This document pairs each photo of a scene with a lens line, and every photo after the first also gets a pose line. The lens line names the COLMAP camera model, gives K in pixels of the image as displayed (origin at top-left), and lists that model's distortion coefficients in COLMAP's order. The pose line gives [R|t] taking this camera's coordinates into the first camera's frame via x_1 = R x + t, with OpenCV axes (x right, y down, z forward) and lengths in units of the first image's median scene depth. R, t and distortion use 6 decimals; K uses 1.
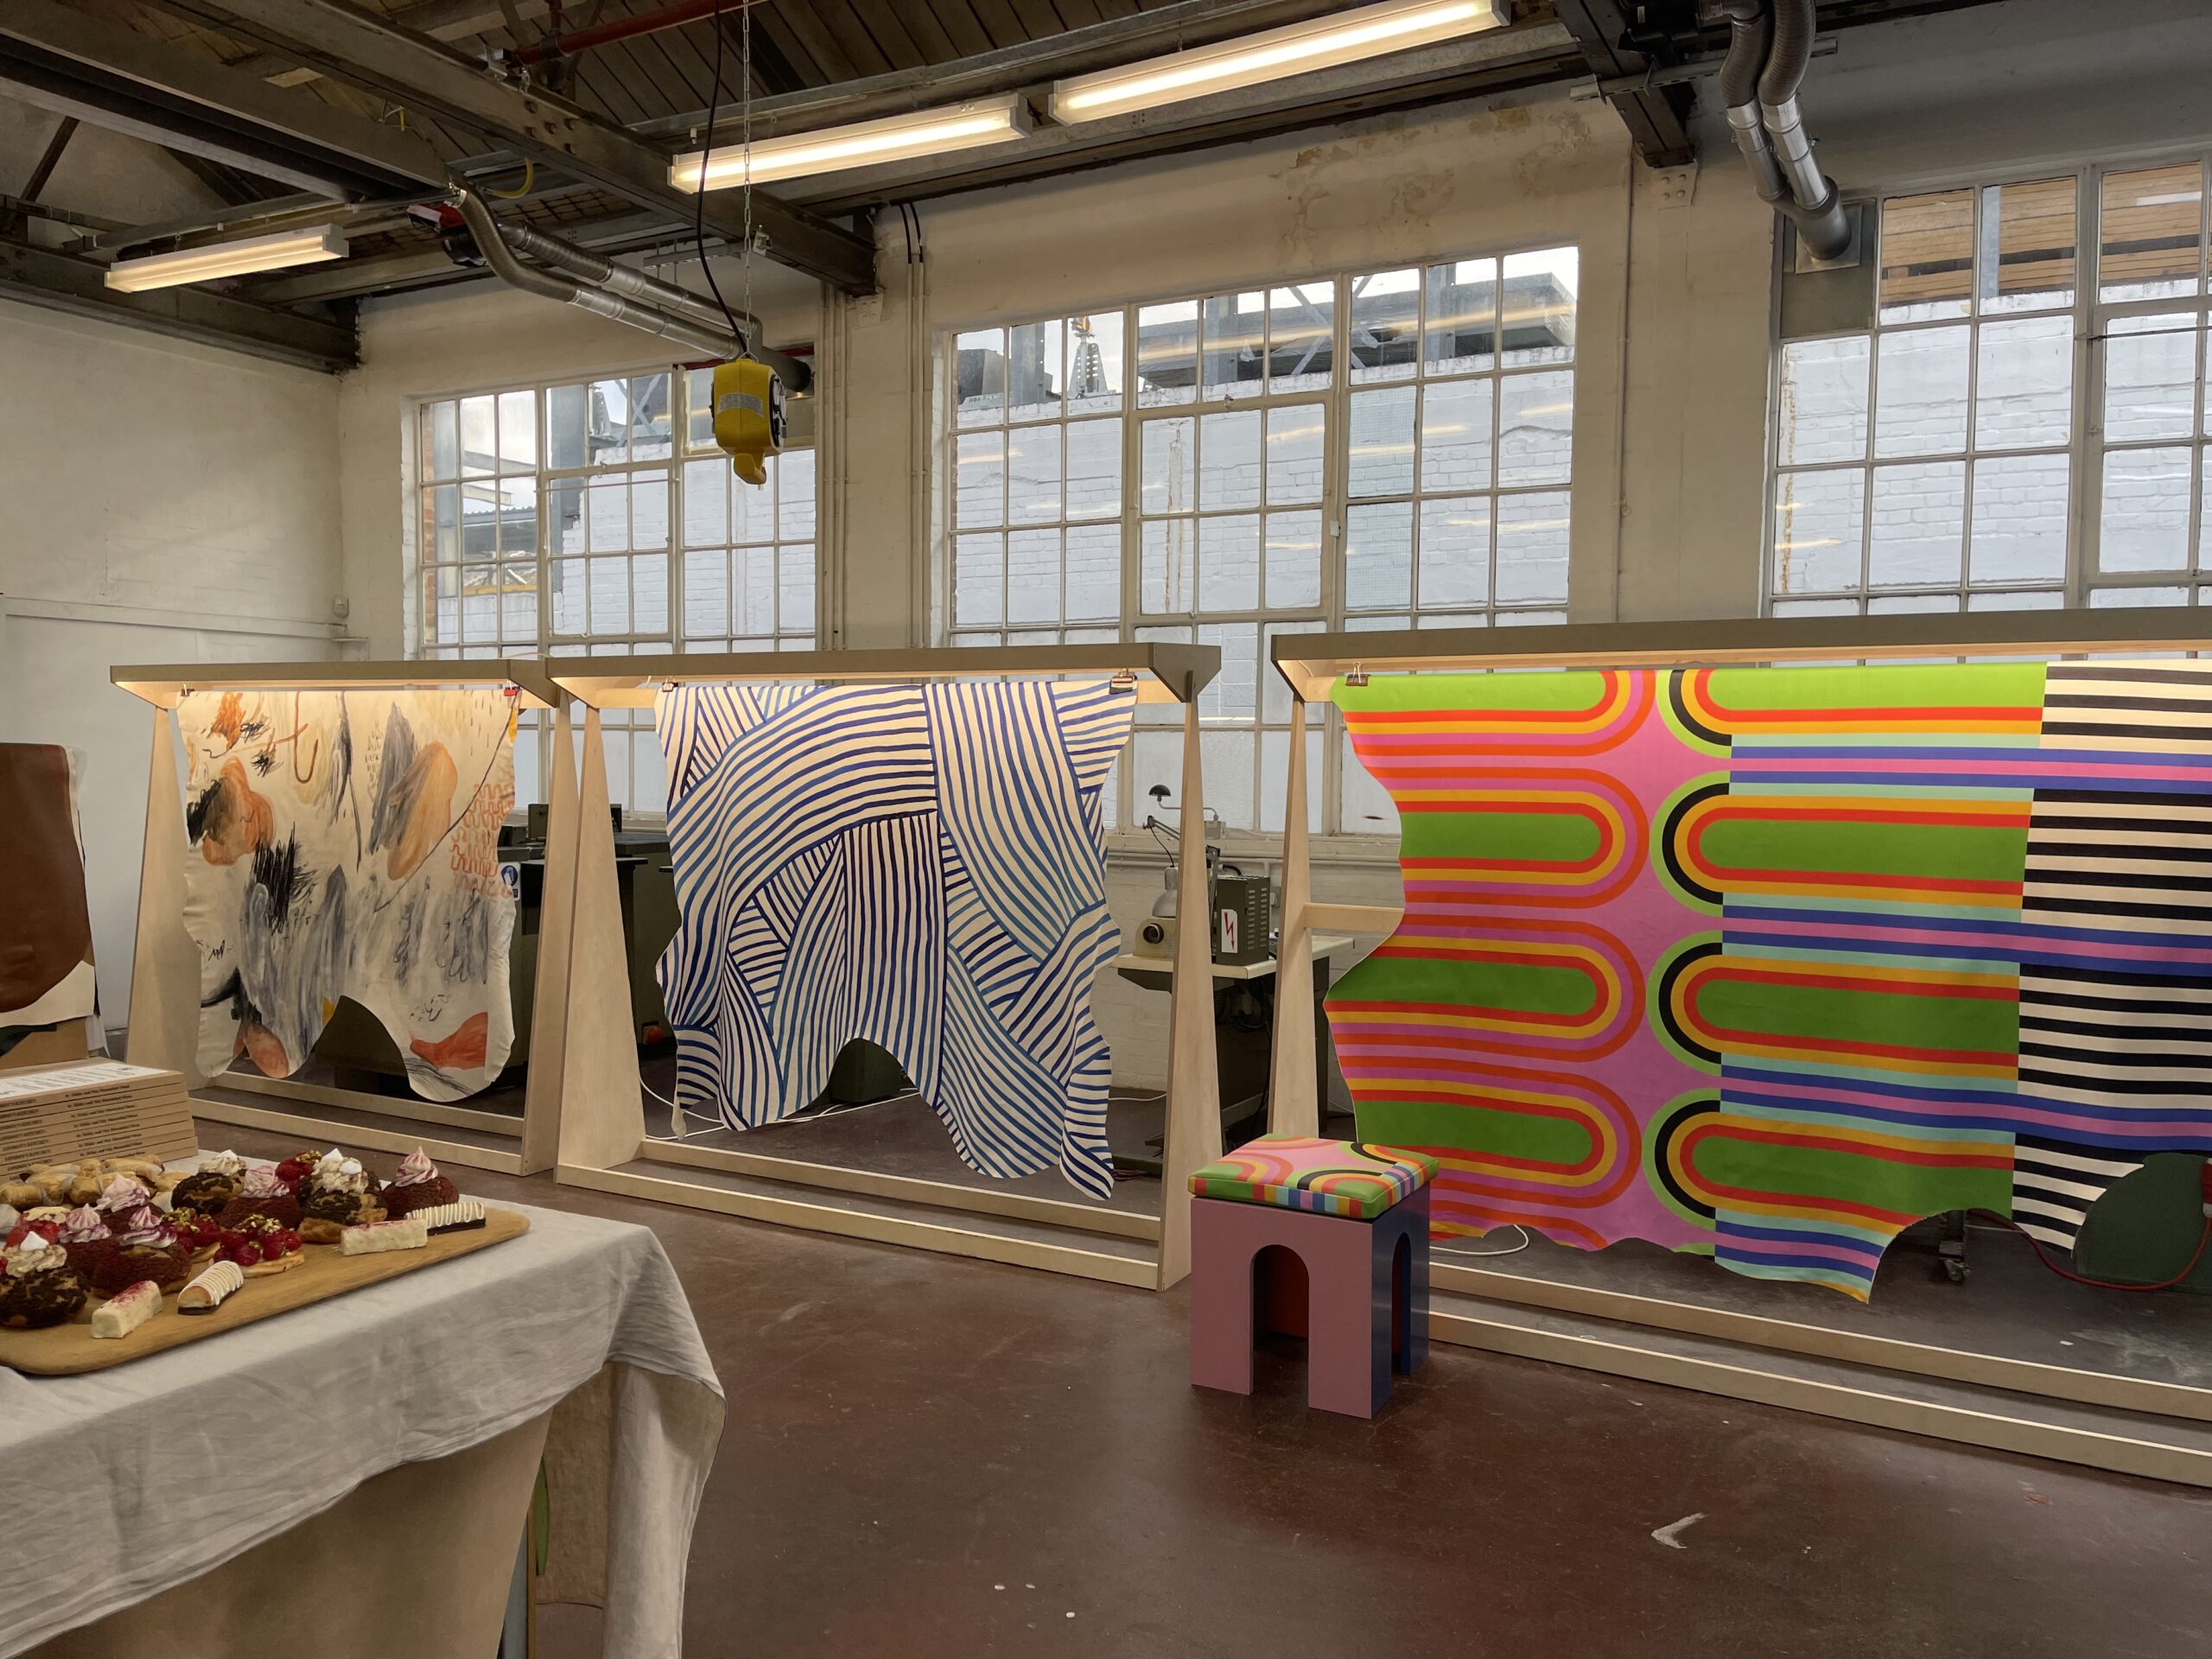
lens RADIAL K [[1684.4, 0, 1061.3], [0, 1684.4, 858.0], [0, 0, 1]] dist [0.059743, -0.062964]
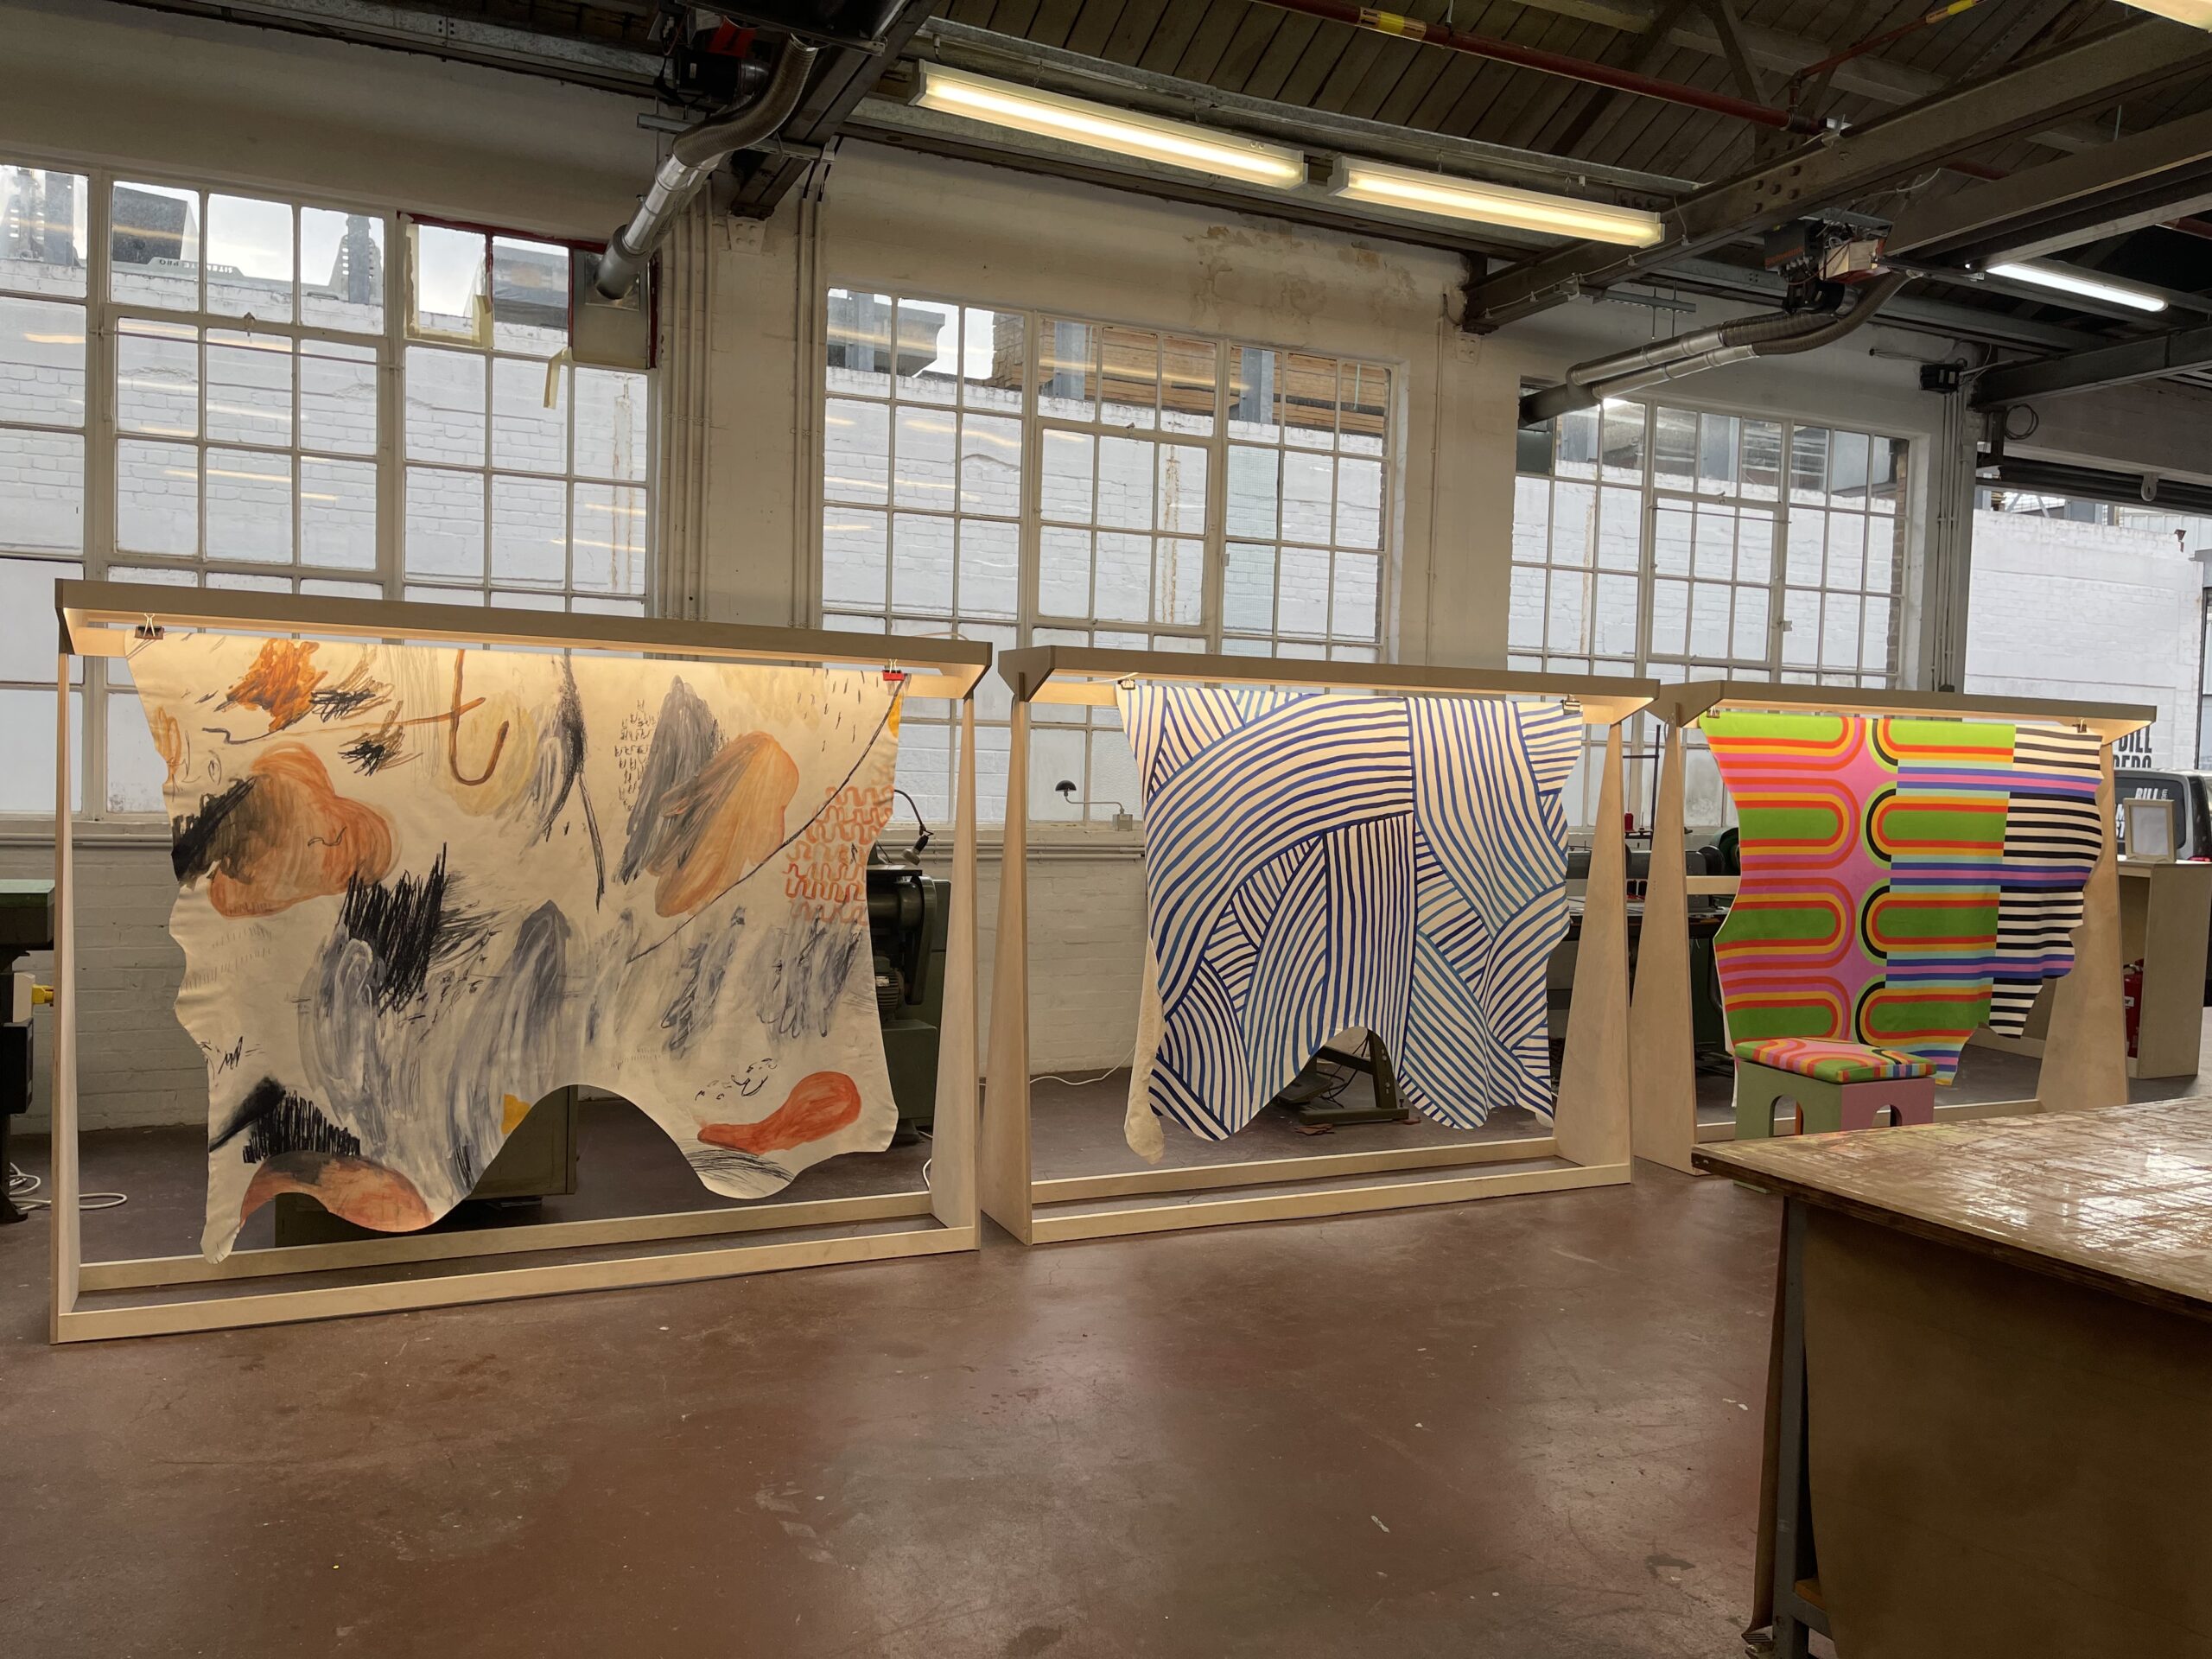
lens RADIAL K [[1684.4, 0, 1114.8], [0, 1684.4, 853.0], [0, 0, 1]] dist [0.059743, -0.062964]
pose [[0.581117, -0.038288, 0.812919, -1.168197], [0.026595, 0.999253, 0.028053, -0.040092], [-0.813386, 0.005317, 0.581701, 0.548242]]
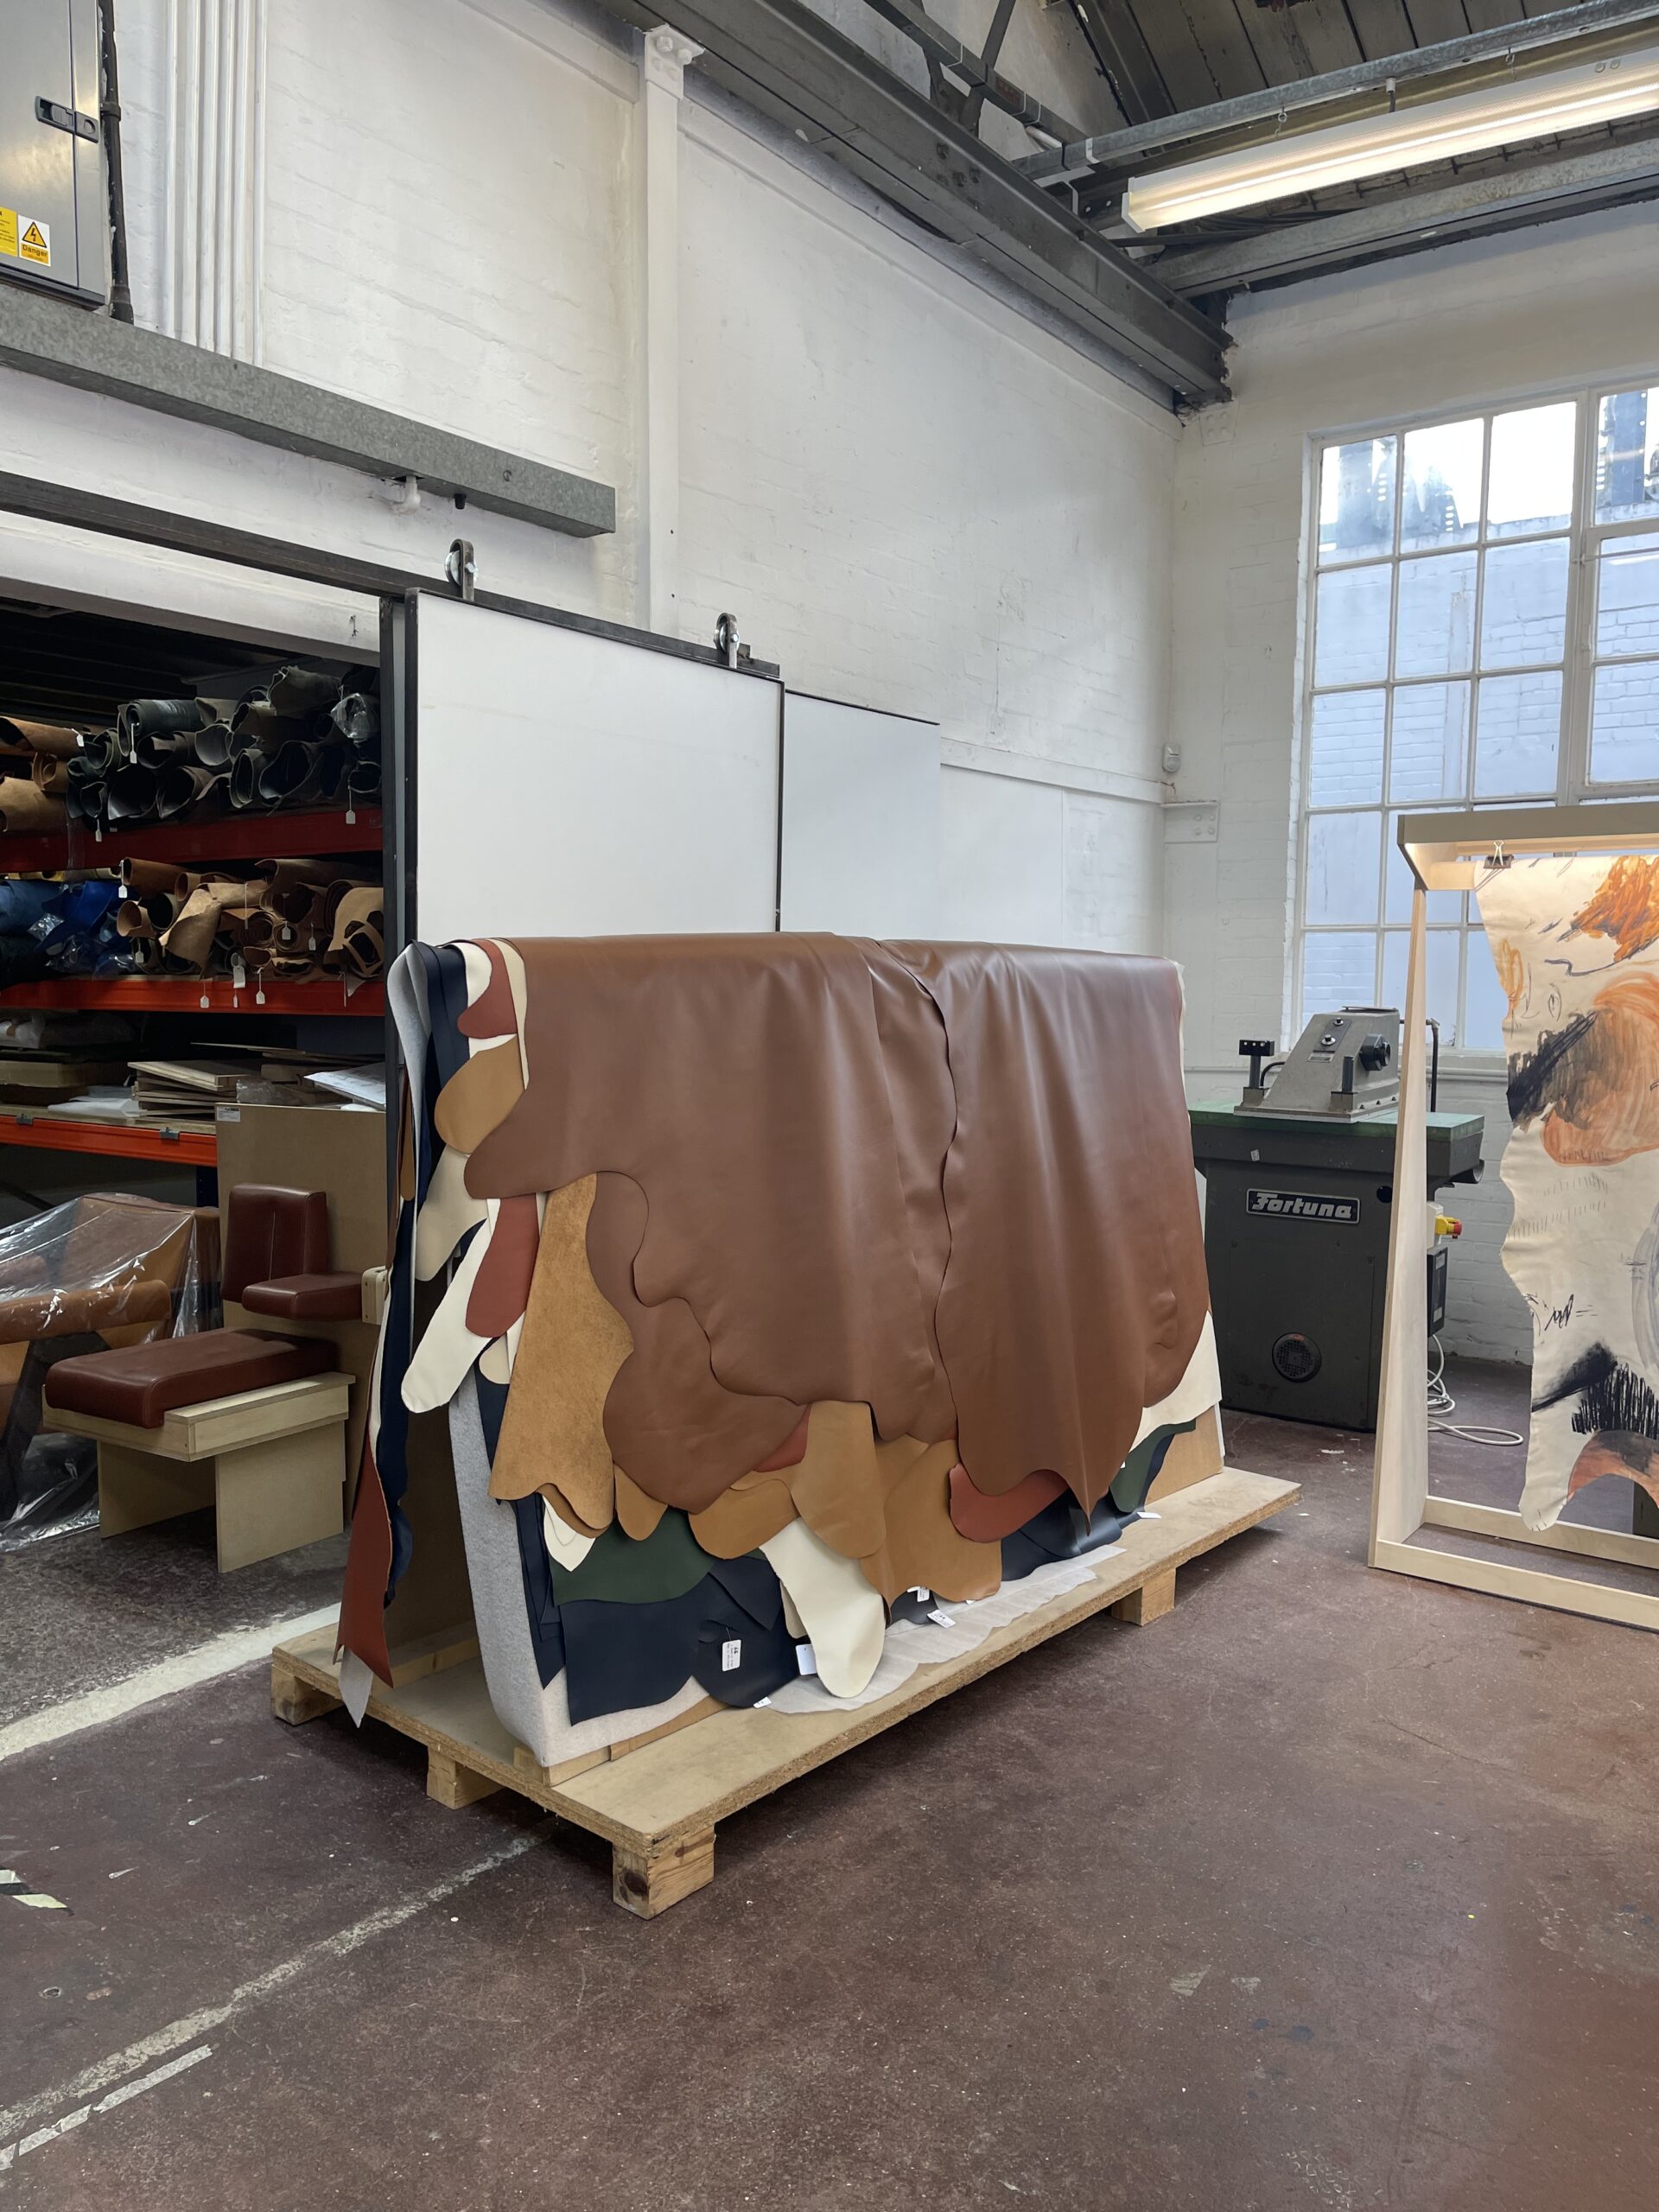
lens RADIAL K [[1684.4, 0, 817.3], [0, 1684.4, 1116.8], [0, 0, 1]] dist [0.059743, -0.062964]
pose [[0.991969, 0.000449, -0.126479, -0.968753], [0.003209, 0.999582, 0.028715, -0.041401], [0.126439, -0.028891, 0.991554, 0.584132]]
